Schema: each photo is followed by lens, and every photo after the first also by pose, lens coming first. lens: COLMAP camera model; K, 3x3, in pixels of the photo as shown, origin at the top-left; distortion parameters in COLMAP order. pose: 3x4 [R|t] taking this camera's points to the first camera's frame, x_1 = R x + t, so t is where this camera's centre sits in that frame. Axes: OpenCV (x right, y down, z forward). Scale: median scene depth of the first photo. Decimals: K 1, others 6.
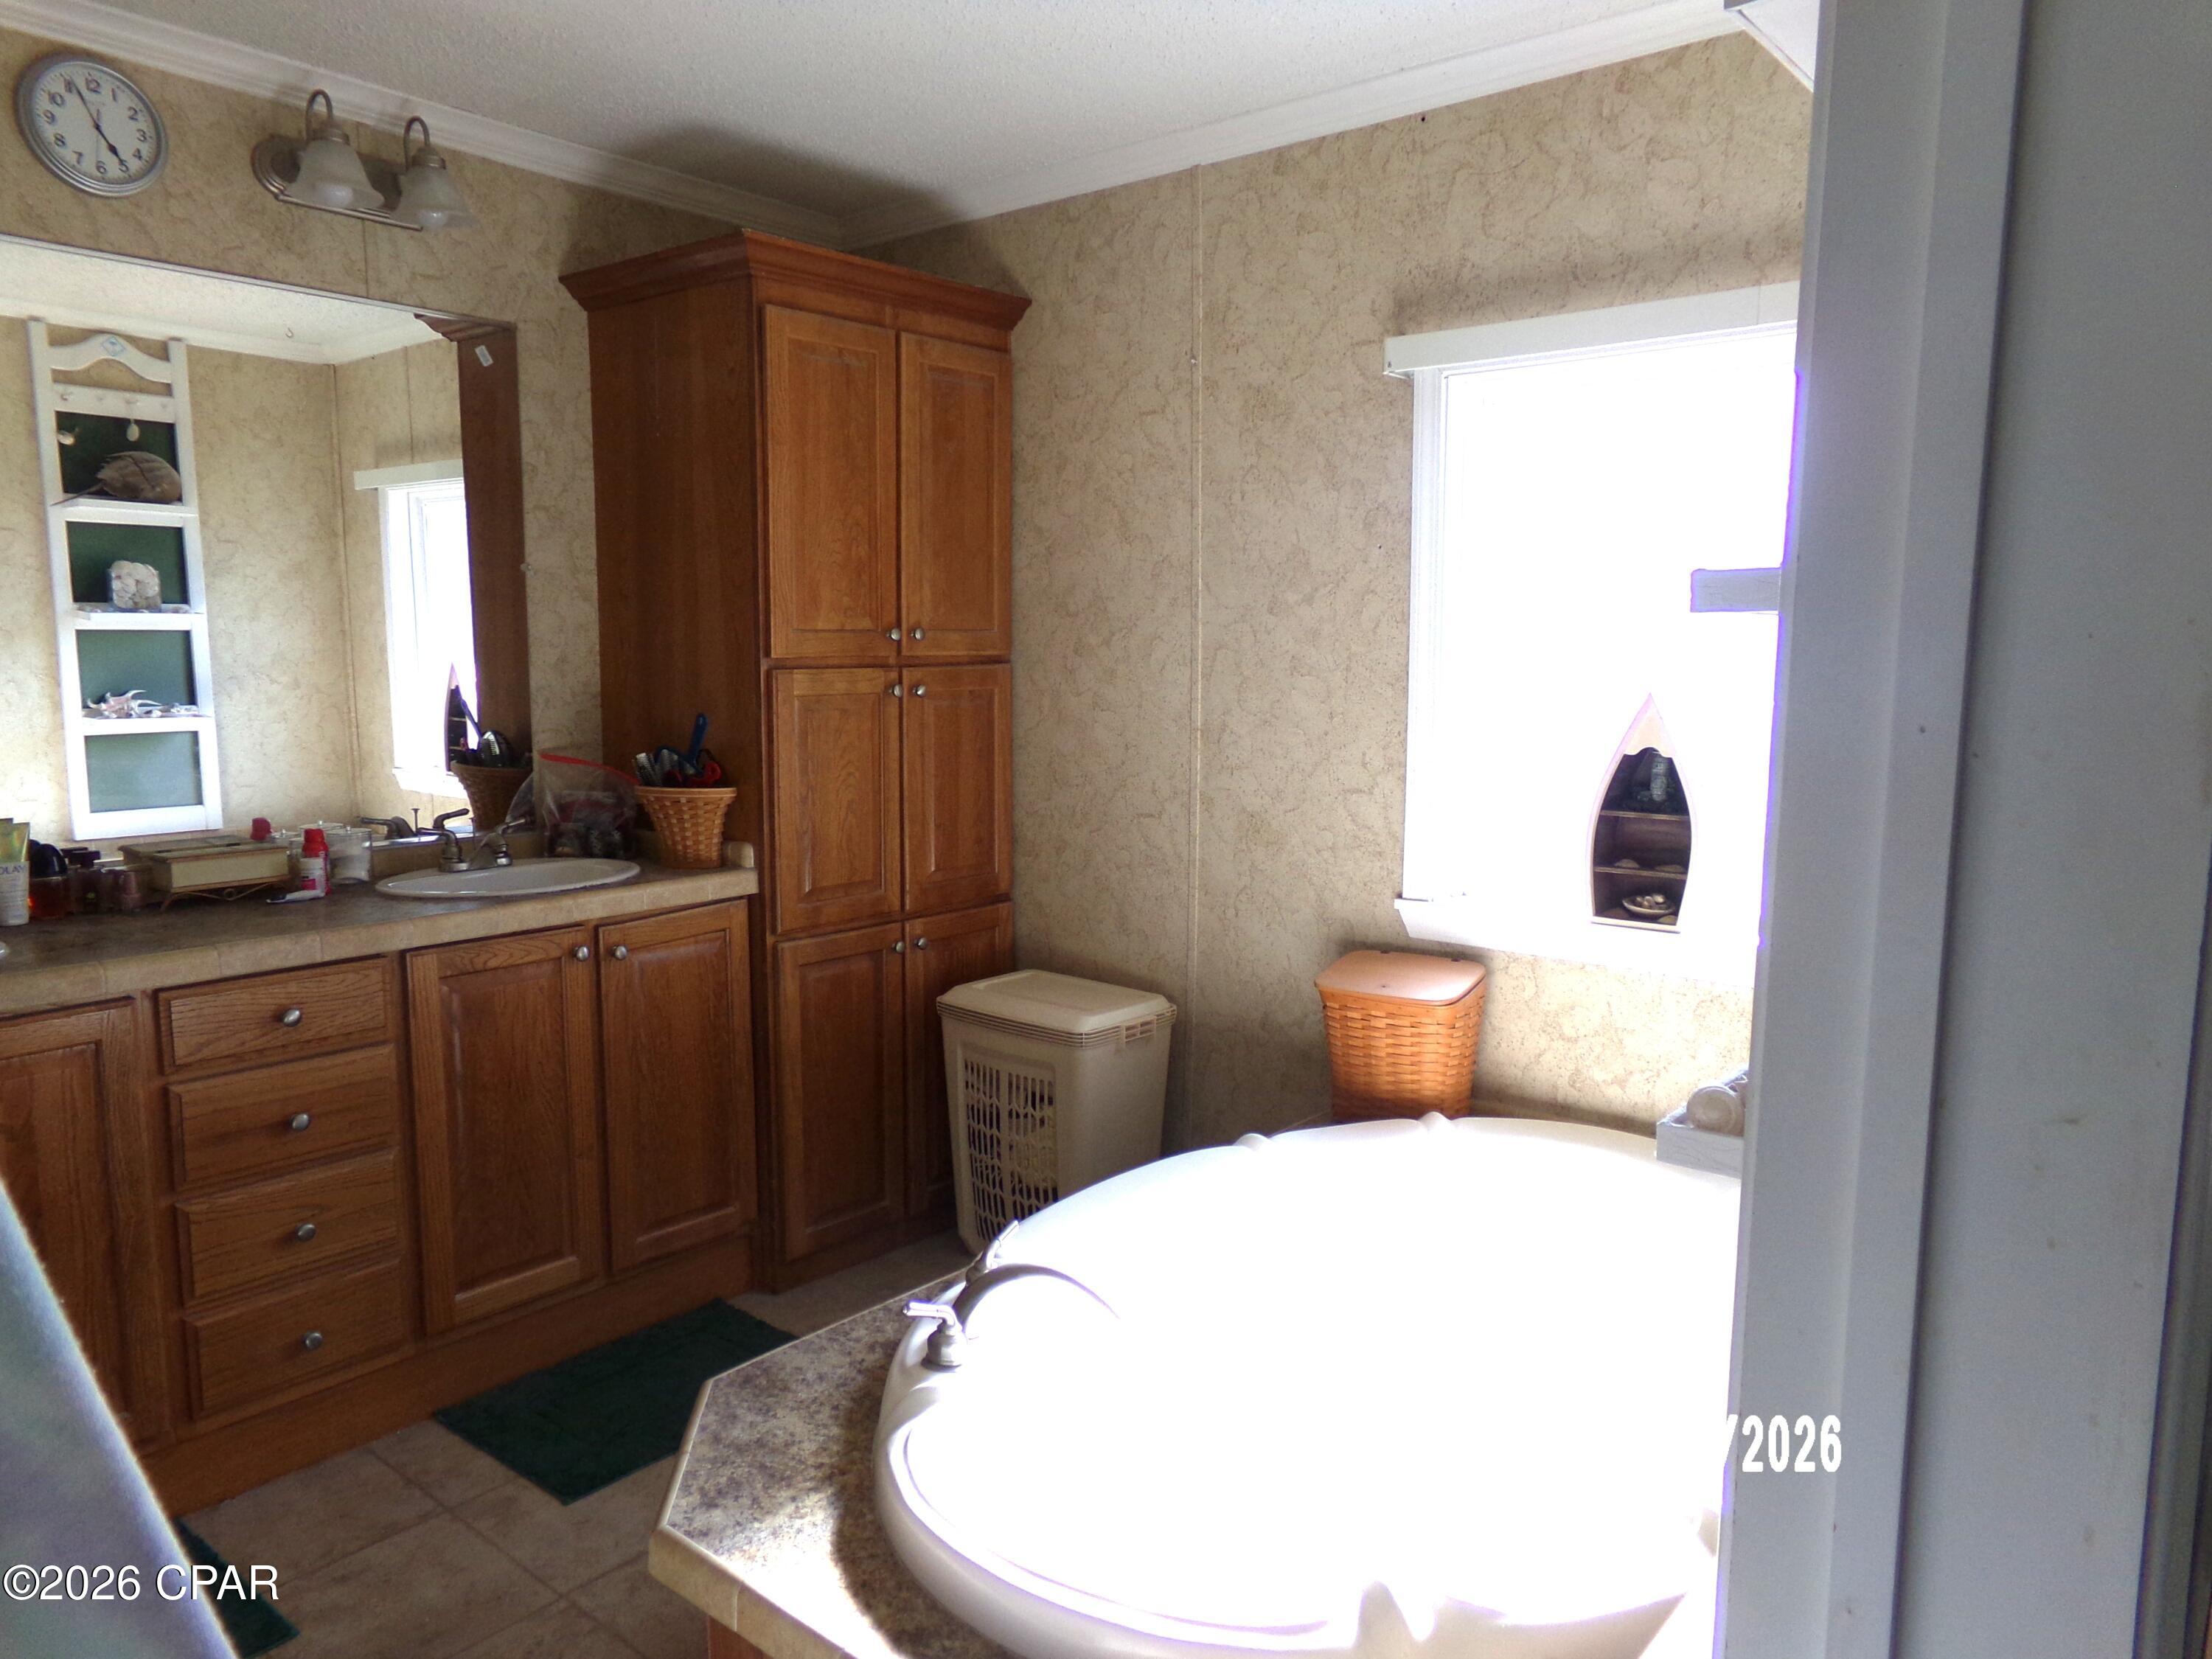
lens RADIAL K [[1530.5, 0, 1101.0], [0, 1530.5, 839.4], [0, 0, 1]] dist [-0.097305, 0.153607]
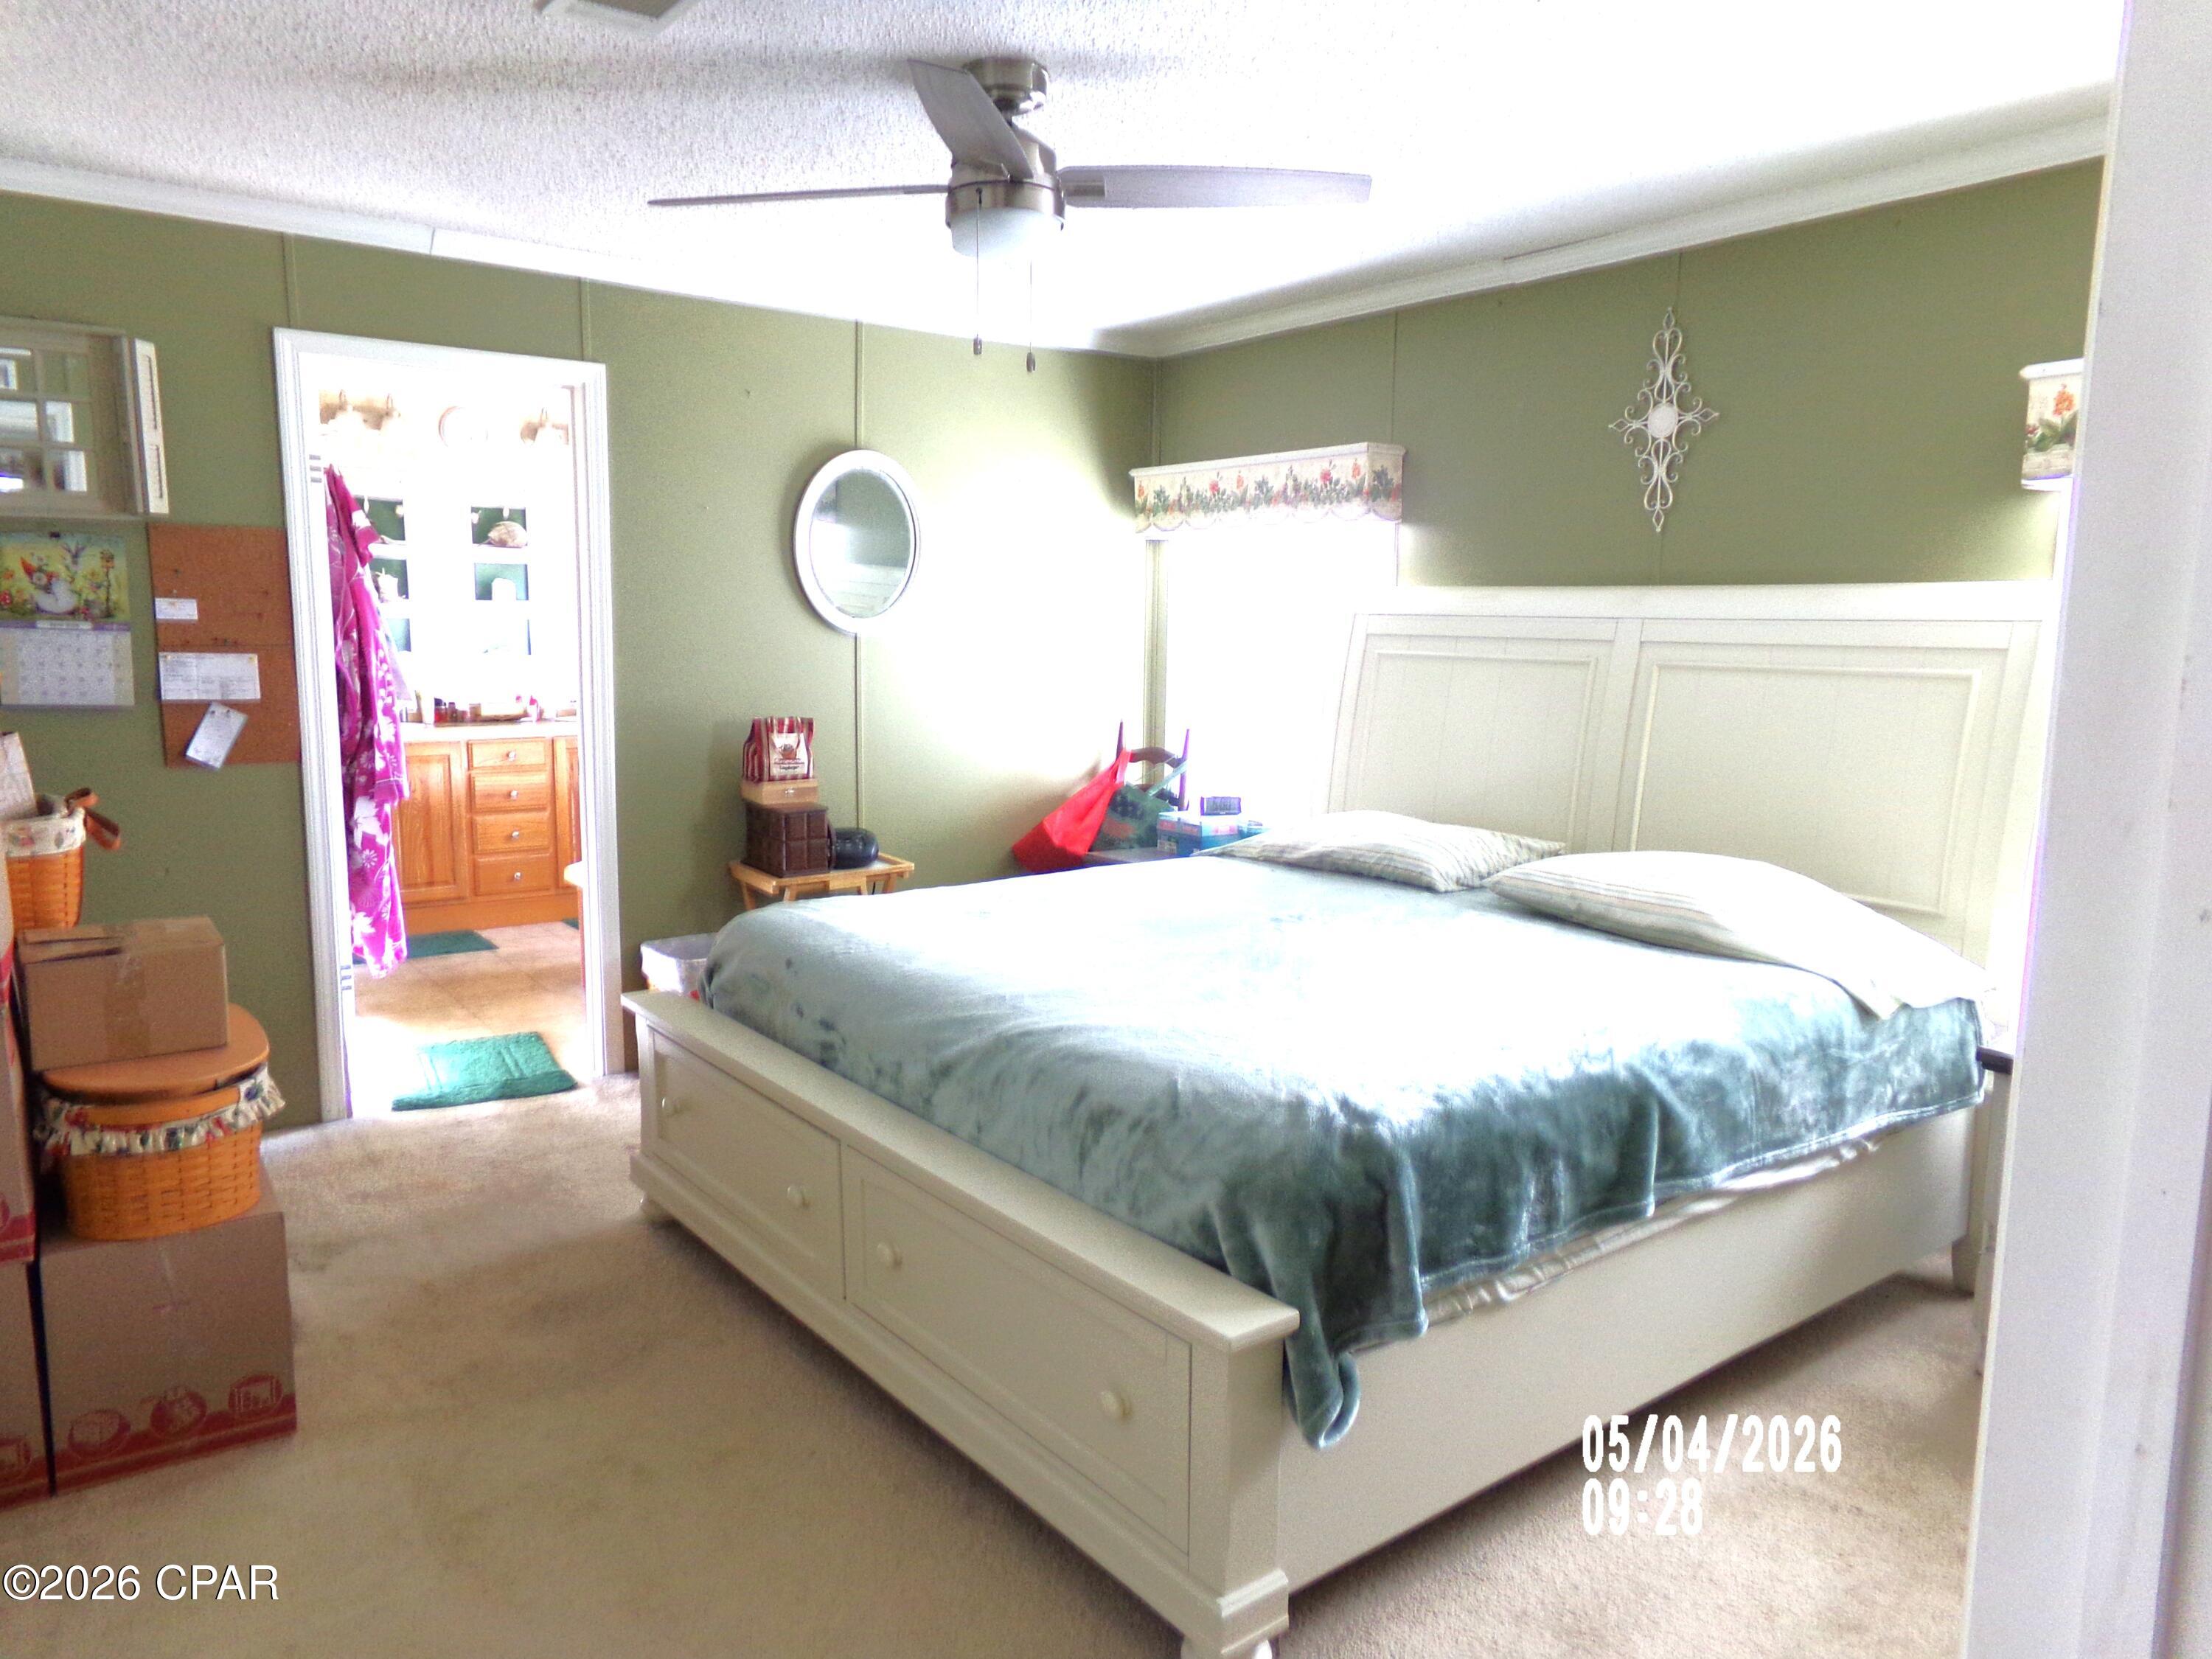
lens RADIAL K [[1525.0, 0, 1111.2], [0, 1525.0, 834.6], [0, 0, 1]] dist [-0.102579, 0.152040]
pose [[0.974399, 0.034009, -0.222236, 0.887966], [-0.032887, 0.999421, 0.008747, 0.156360], [0.222405, -0.001215, 0.974954, -1.114534]]
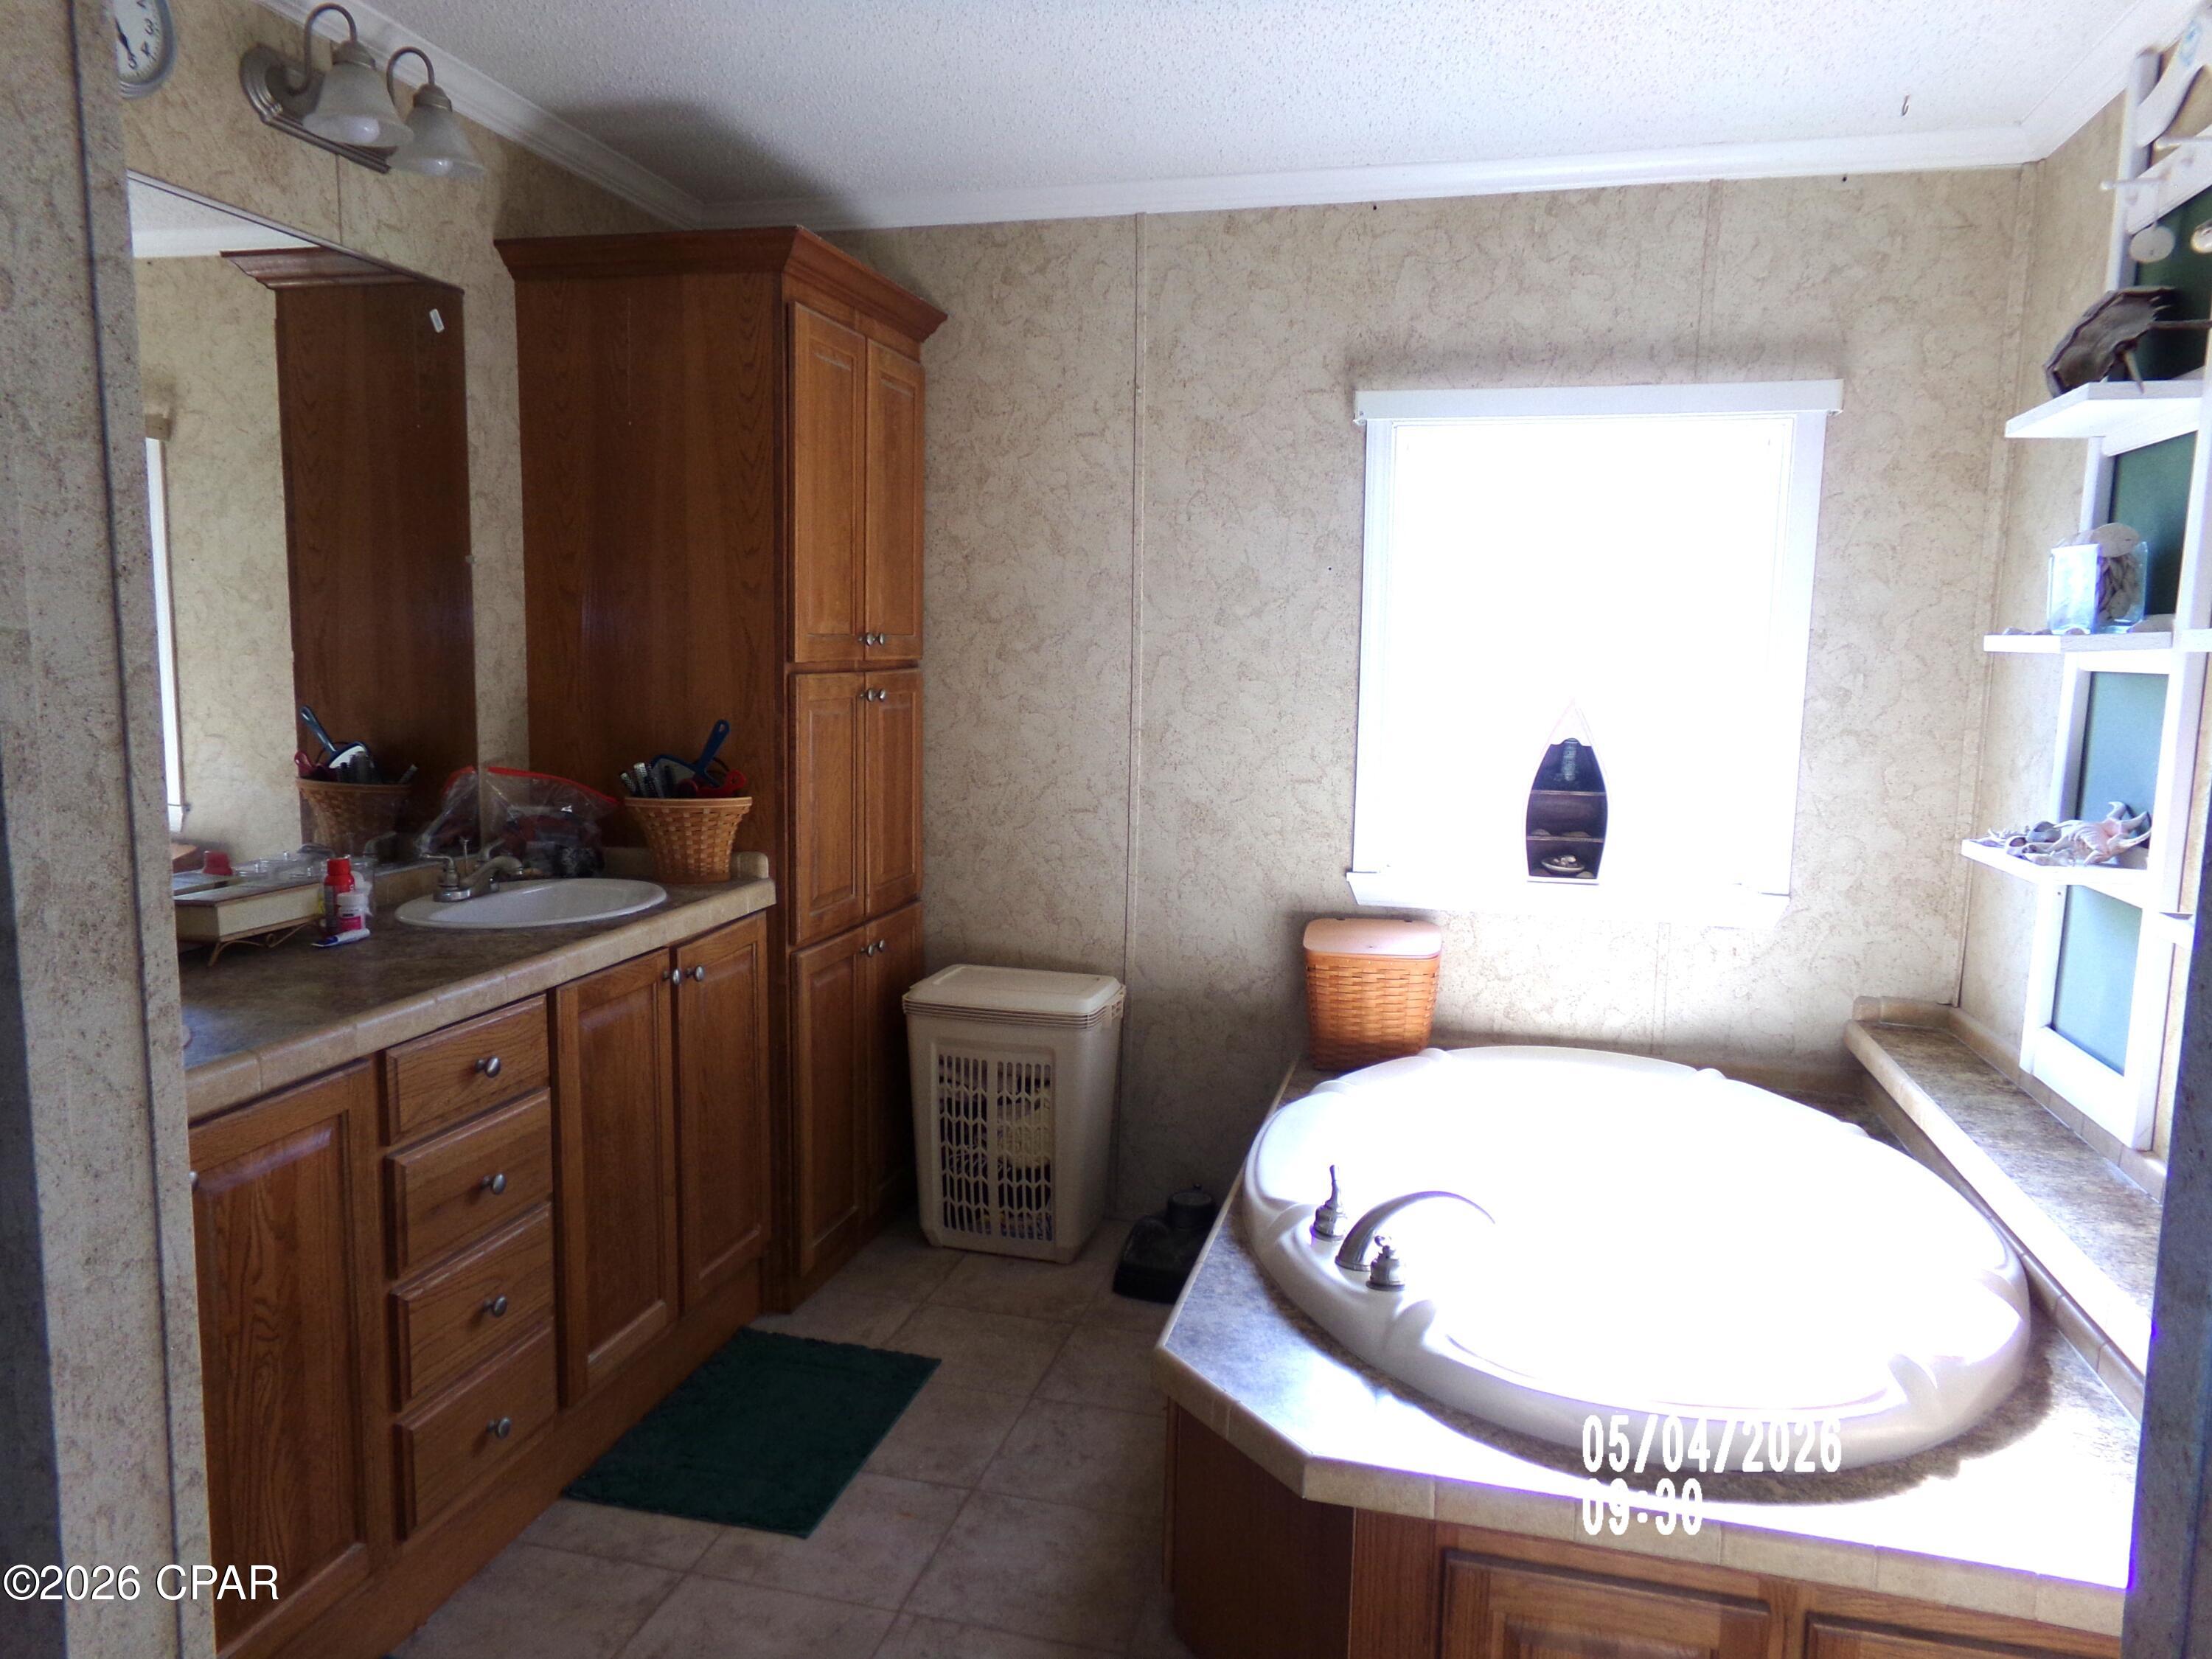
lens RADIAL K [[1525.0, 0, 1111.2], [0, 1525.0, 834.6], [0, 0, 1]] dist [-0.102579, 0.152040]
pose [[0.901398, -0.044086, 0.430741, -0.449009], [0.044185, 0.998976, 0.009780, -0.008893], [-0.430731, 0.010217, 0.902423, 0.032052]]
